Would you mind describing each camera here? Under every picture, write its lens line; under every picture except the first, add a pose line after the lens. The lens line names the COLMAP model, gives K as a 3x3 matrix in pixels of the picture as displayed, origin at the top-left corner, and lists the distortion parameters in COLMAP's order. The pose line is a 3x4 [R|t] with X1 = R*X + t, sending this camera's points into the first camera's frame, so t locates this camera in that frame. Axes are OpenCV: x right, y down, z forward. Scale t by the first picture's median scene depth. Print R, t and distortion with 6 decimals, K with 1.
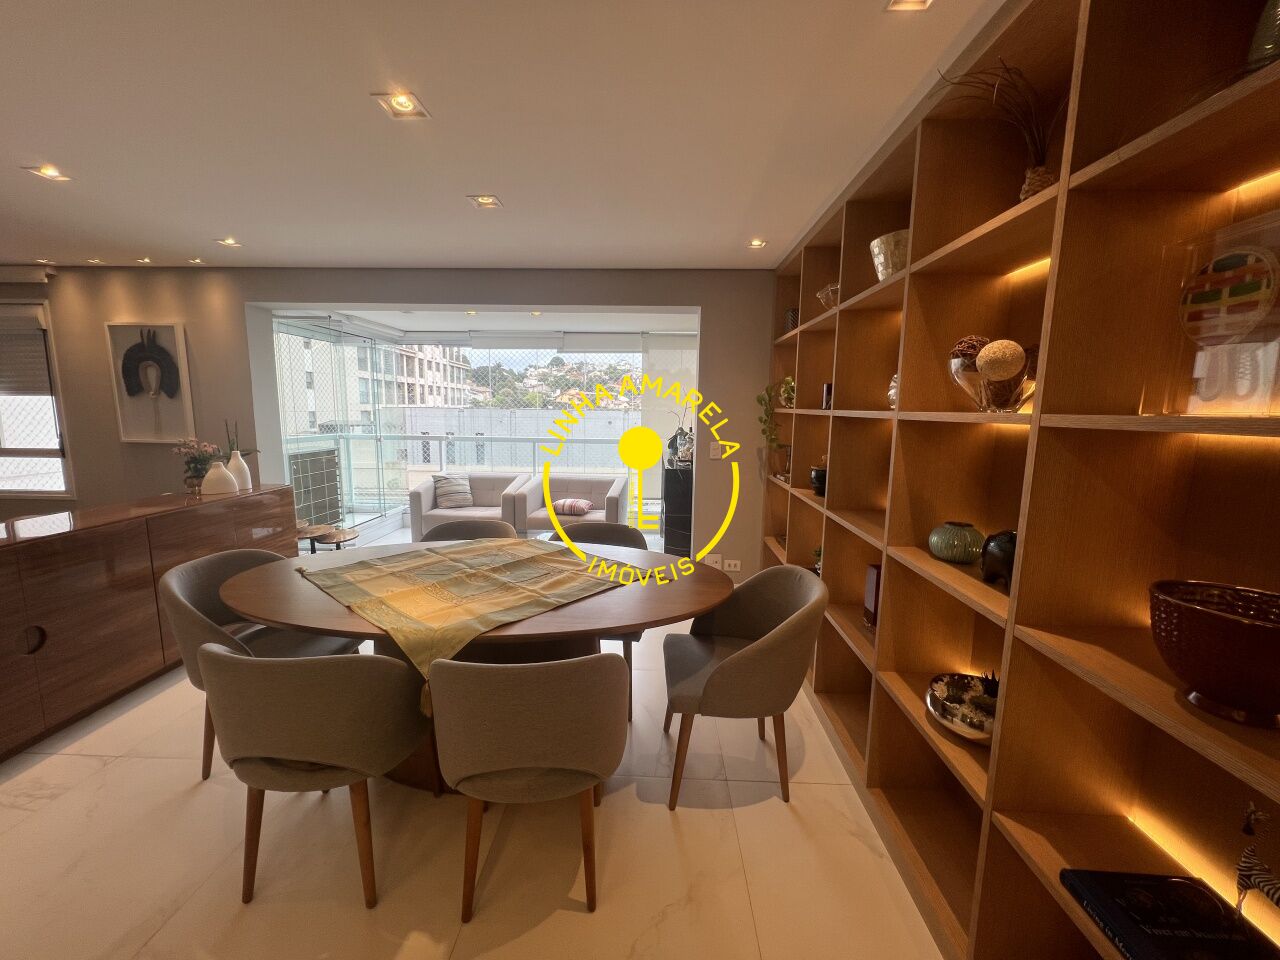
lens RADIAL K [[511.1, 0, 635.9], [0, 511.1, 480.3], [0, 0, 1]] dist [-0.003517, 0.000789]
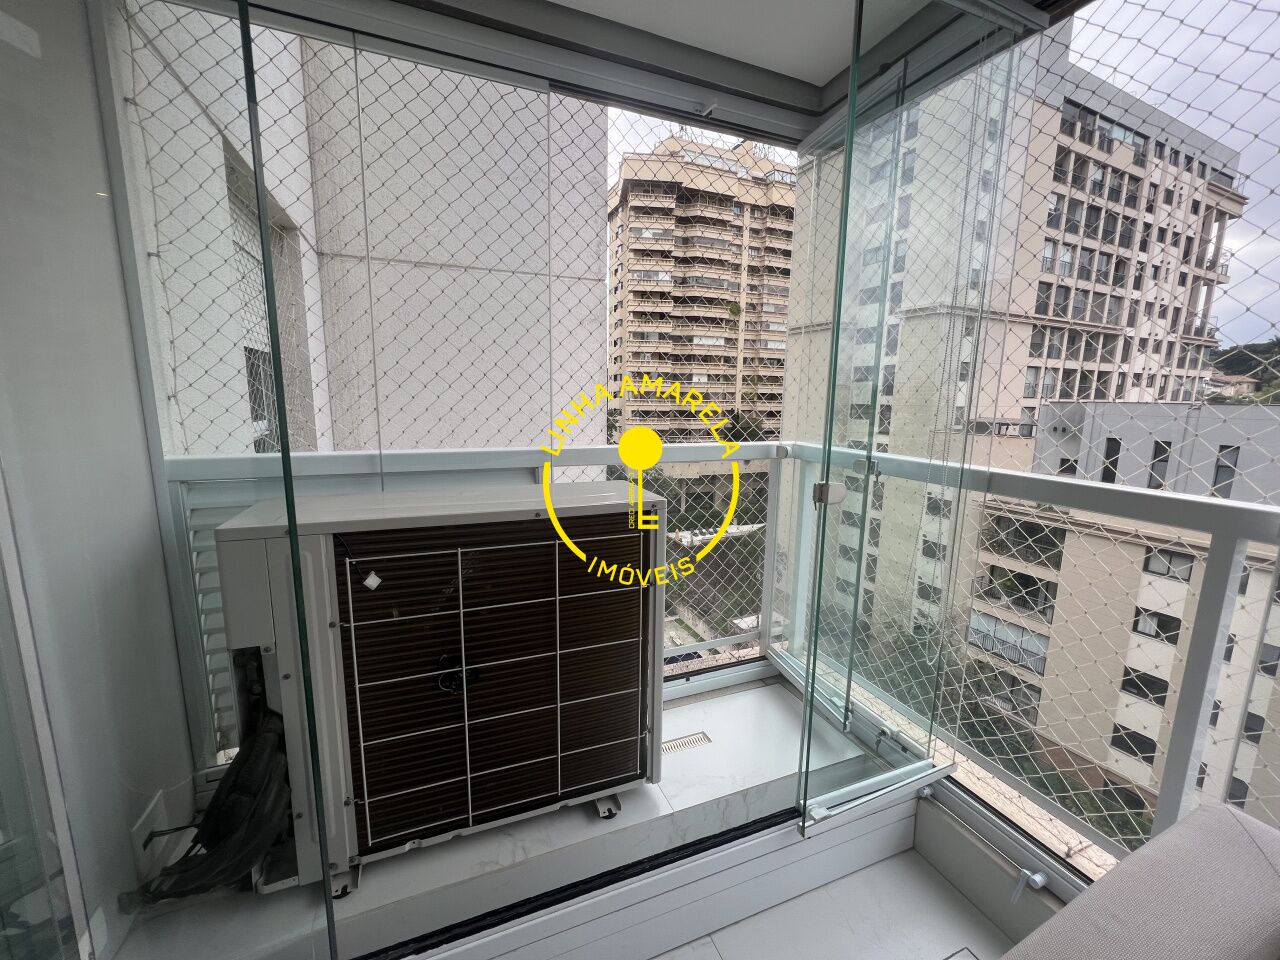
lens RADIAL K [[511.1, 0, 632.4], [0, 511.1, 481.1], [0, 0, 1]] dist [-0.003517, 0.000789]
pose [[0.412546, 0.140383, -0.900055, -0.338888], [-0.135204, 0.986546, 0.091902, -0.073677], [0.900847, 0.083778, 0.425976, 0.770594]]
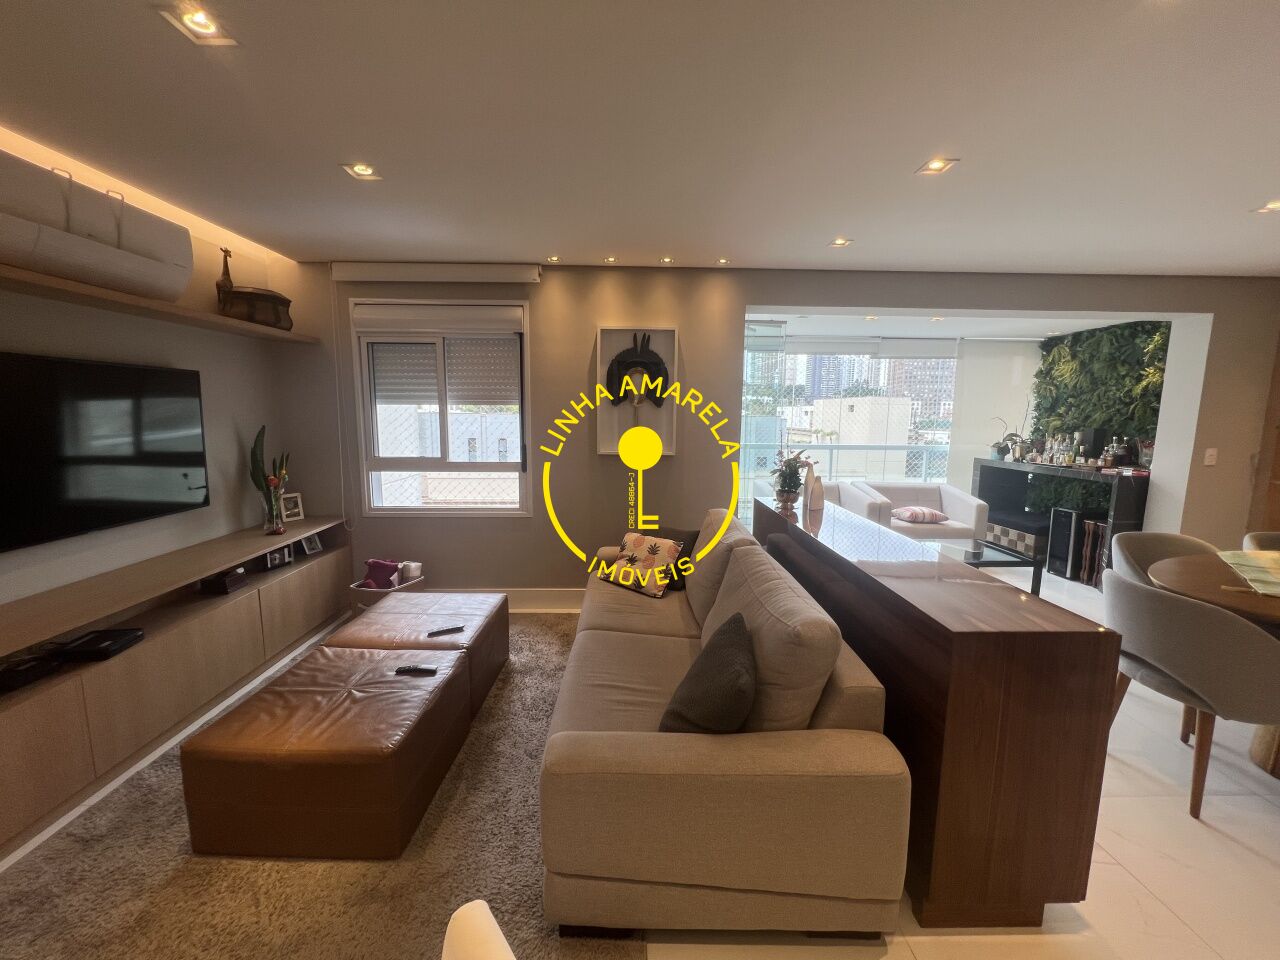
lens RADIAL K [[511.1, 0, 638.2], [0, 511.1, 479.0], [0, 0, 1]] dist [-0.003517, 0.000789]
pose [[0.998146, -0.013506, 0.059349, -0.665511], [0.014107, 0.999853, -0.009711, -0.013624], [-0.059209, 0.010530, 0.998190, 0.045389]]
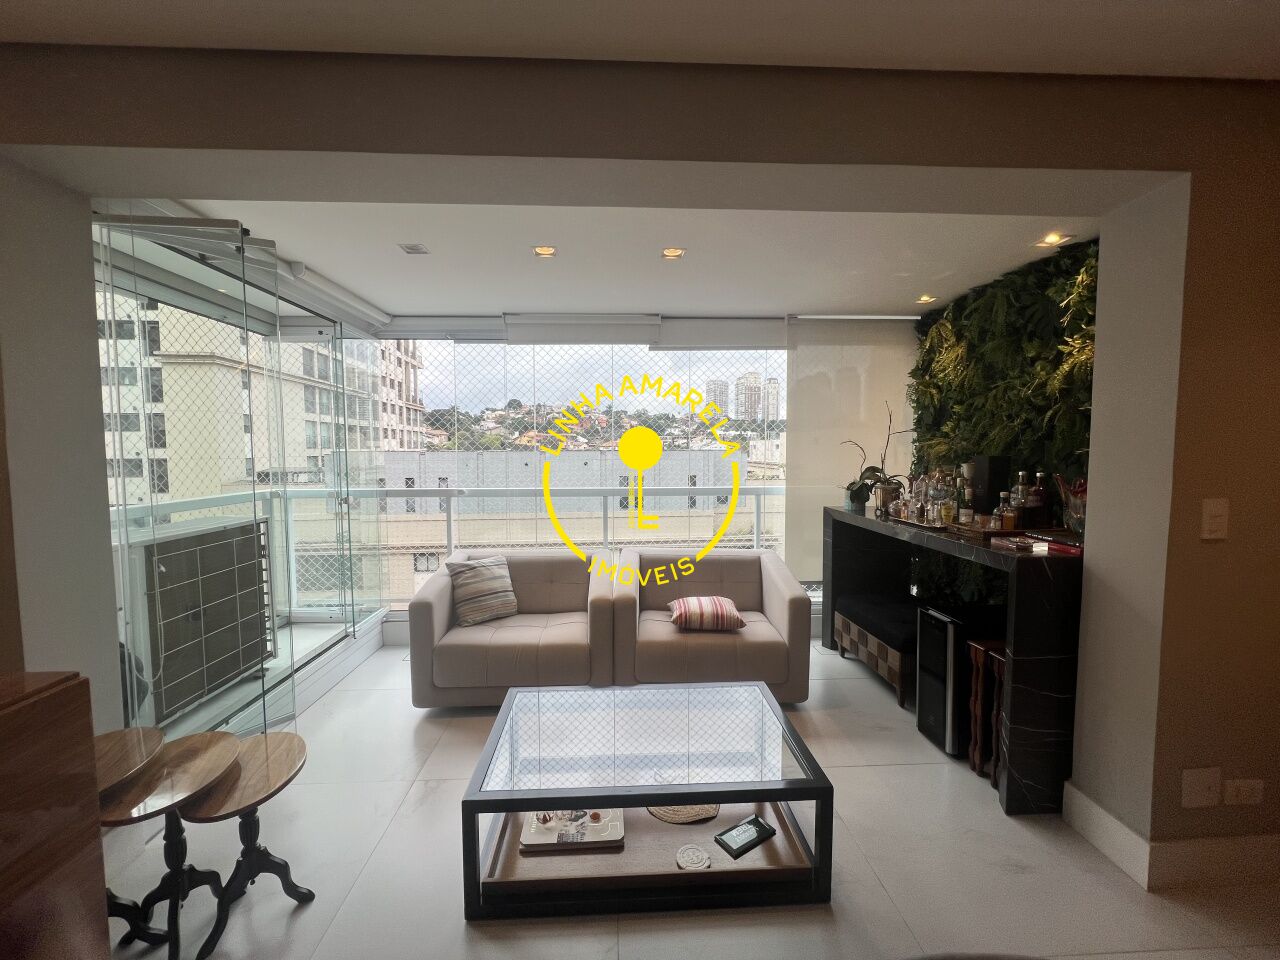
lens RADIAL K [[511.1, 0, 636.7], [0, 511.1, 478.4], [0, 0, 1]] dist [-0.003517, 0.000789]
pose [[0.996330, -0.024142, 0.082120, -0.223716], [0.030771, 0.996284, -0.080439, -0.047310], [-0.079873, 0.082671, 0.993371, 0.405651]]
